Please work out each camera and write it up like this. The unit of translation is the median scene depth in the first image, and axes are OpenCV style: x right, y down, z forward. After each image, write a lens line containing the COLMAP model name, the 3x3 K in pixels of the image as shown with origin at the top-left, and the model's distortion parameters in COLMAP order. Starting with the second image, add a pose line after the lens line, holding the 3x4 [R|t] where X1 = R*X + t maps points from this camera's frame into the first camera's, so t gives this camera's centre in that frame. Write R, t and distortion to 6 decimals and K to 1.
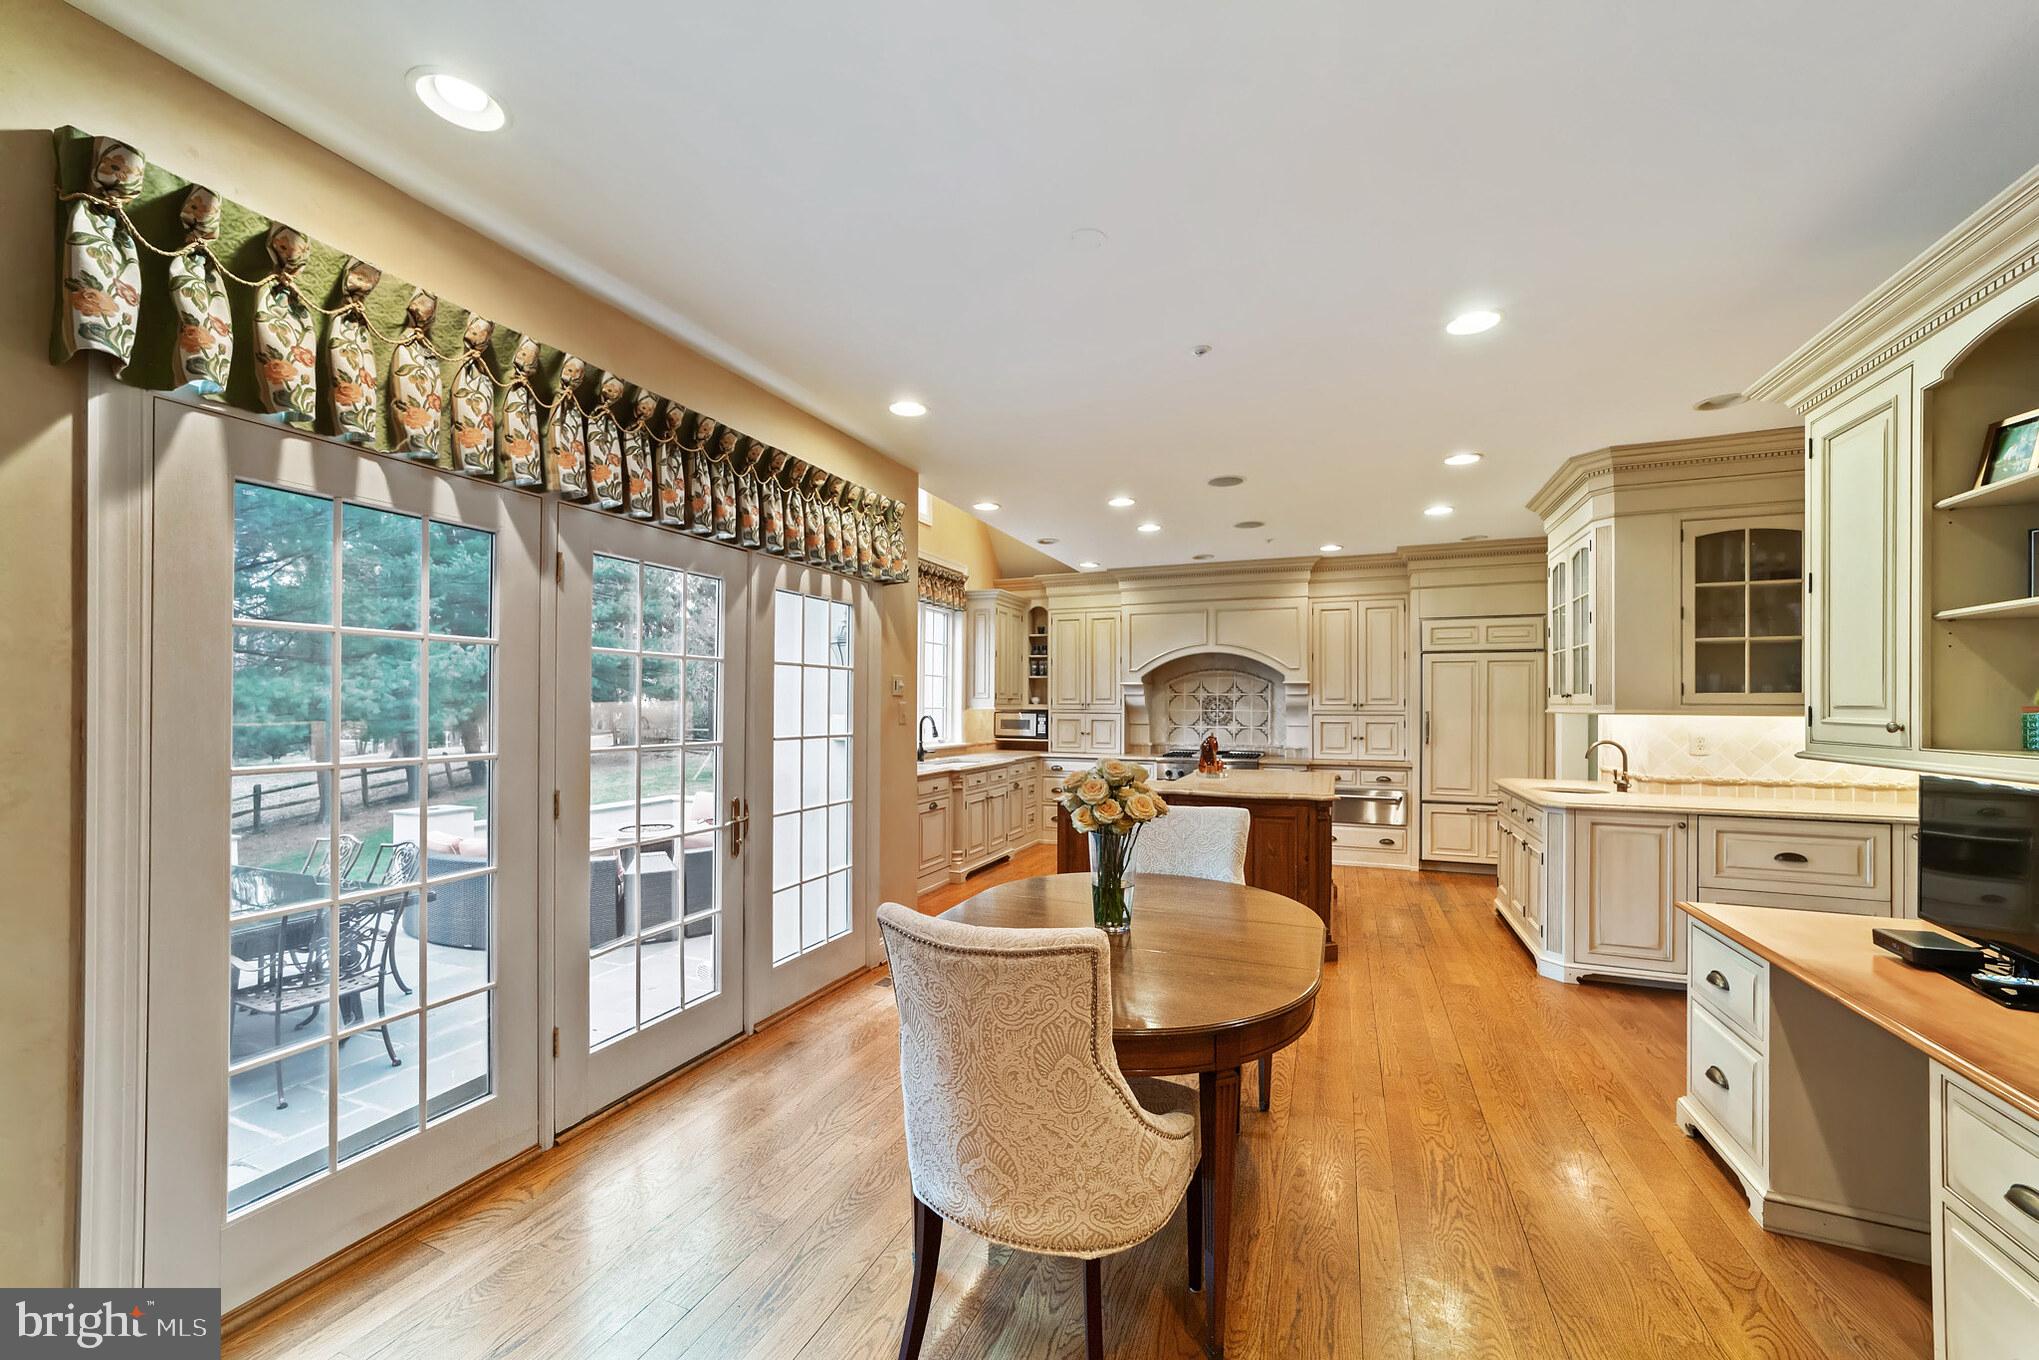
lens RADIAL K [[783.3, 0, 1025.4], [0, 783.3, 700.1], [0, 0, 1]] dist [0.002902, 0.000464]
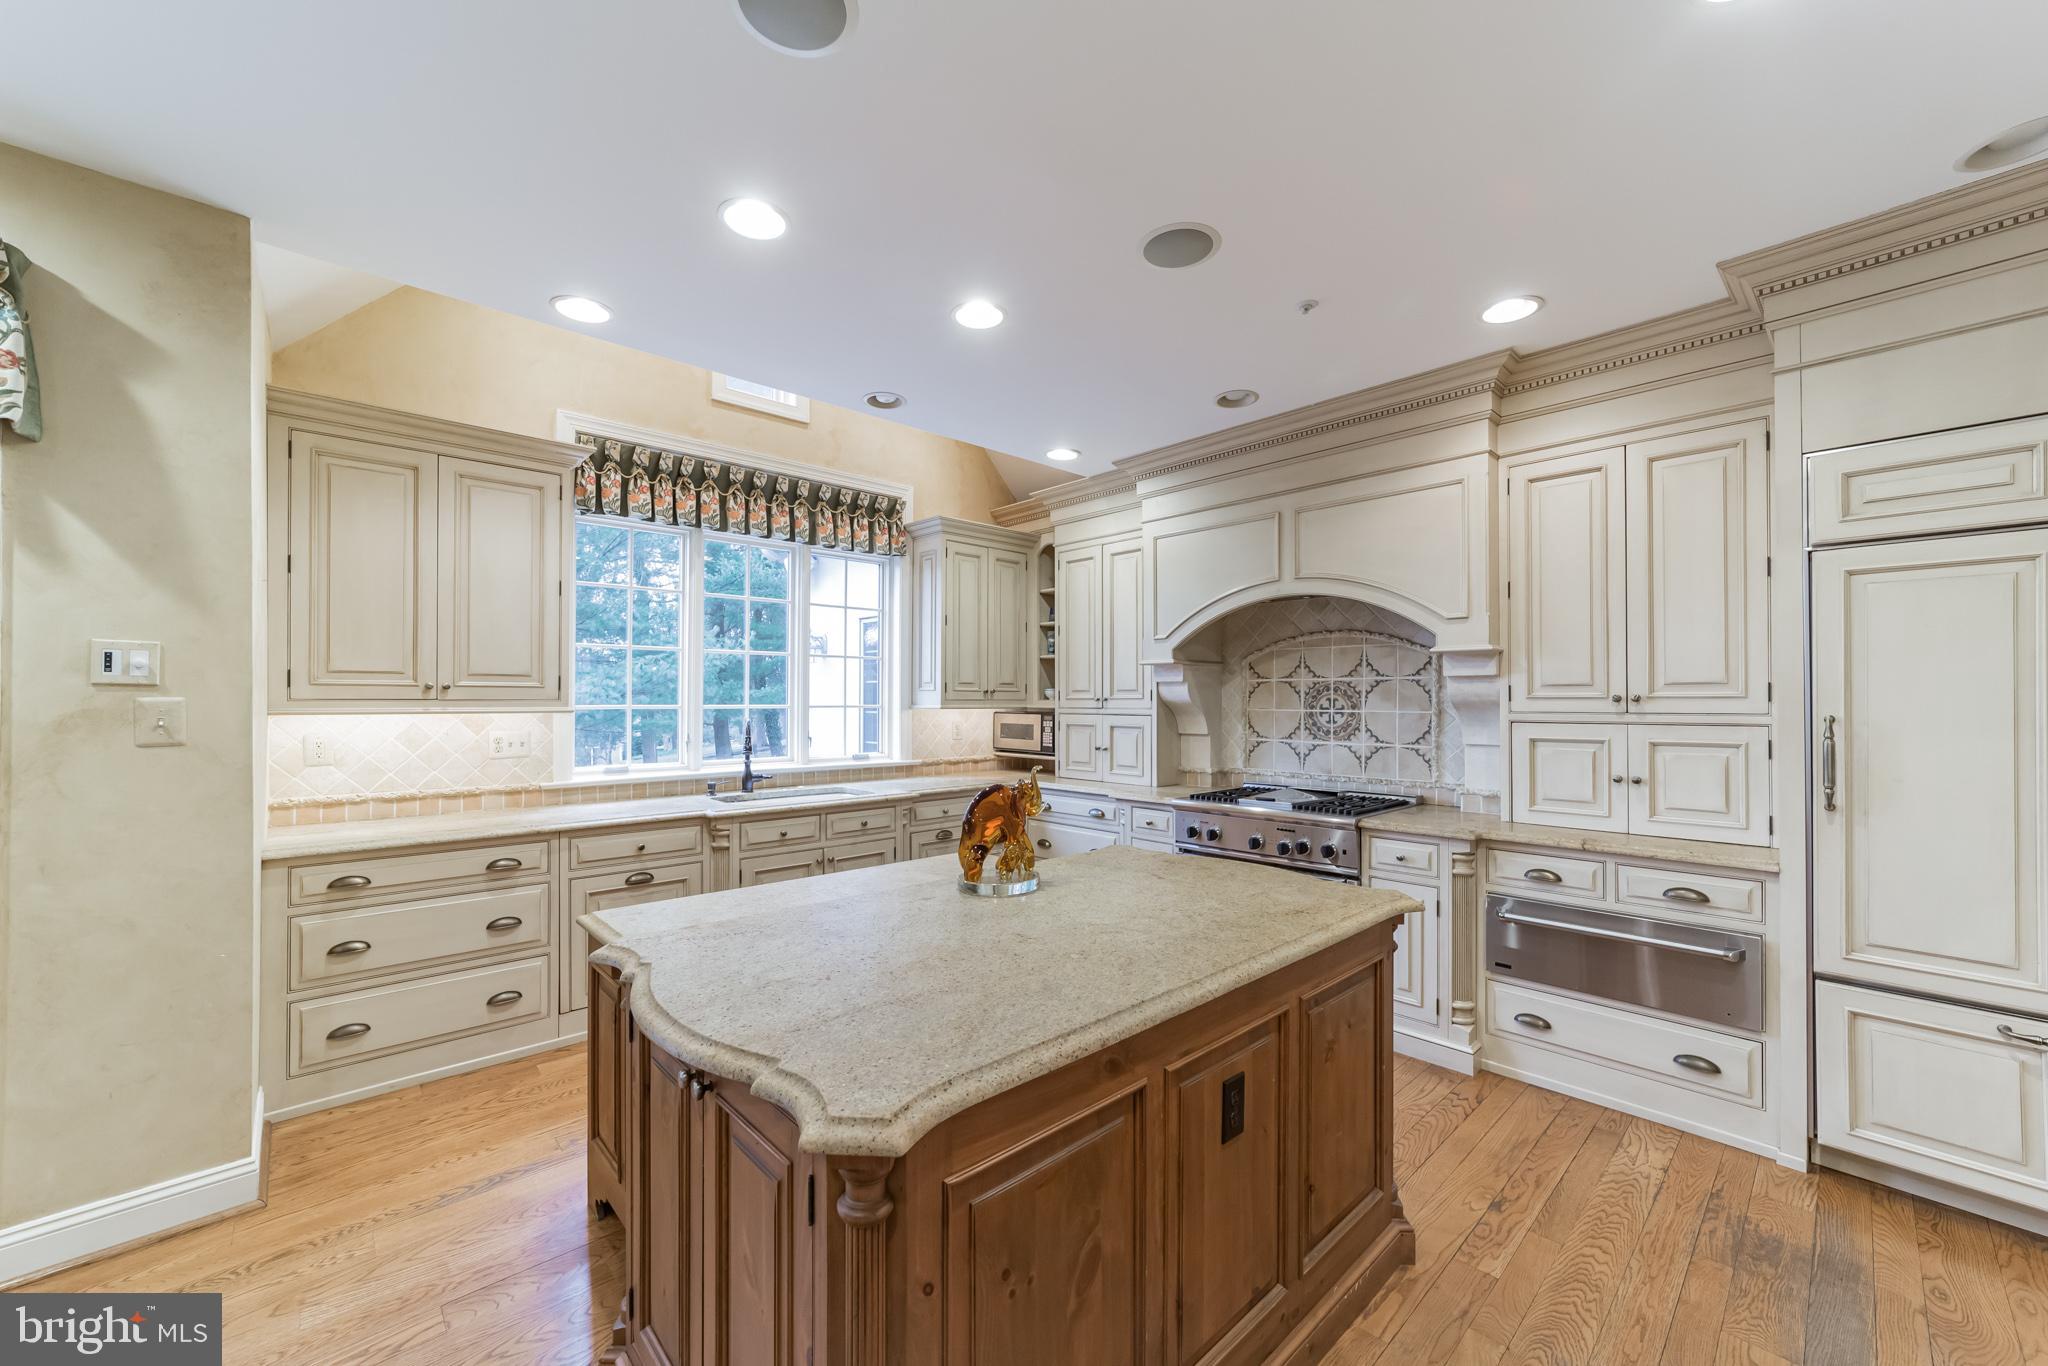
lens RADIAL K [[788.2, 0, 1020.3], [0, 788.2, 686.8], [0, 0, 1]] dist [-0.007502, 0.002049]
pose [[0.915102, -0.010626, -0.403083, 0.268959], [0.006694, 0.999915, -0.011164, 0.002142], [0.403167, 0.007518, 0.915096, 0.445127]]
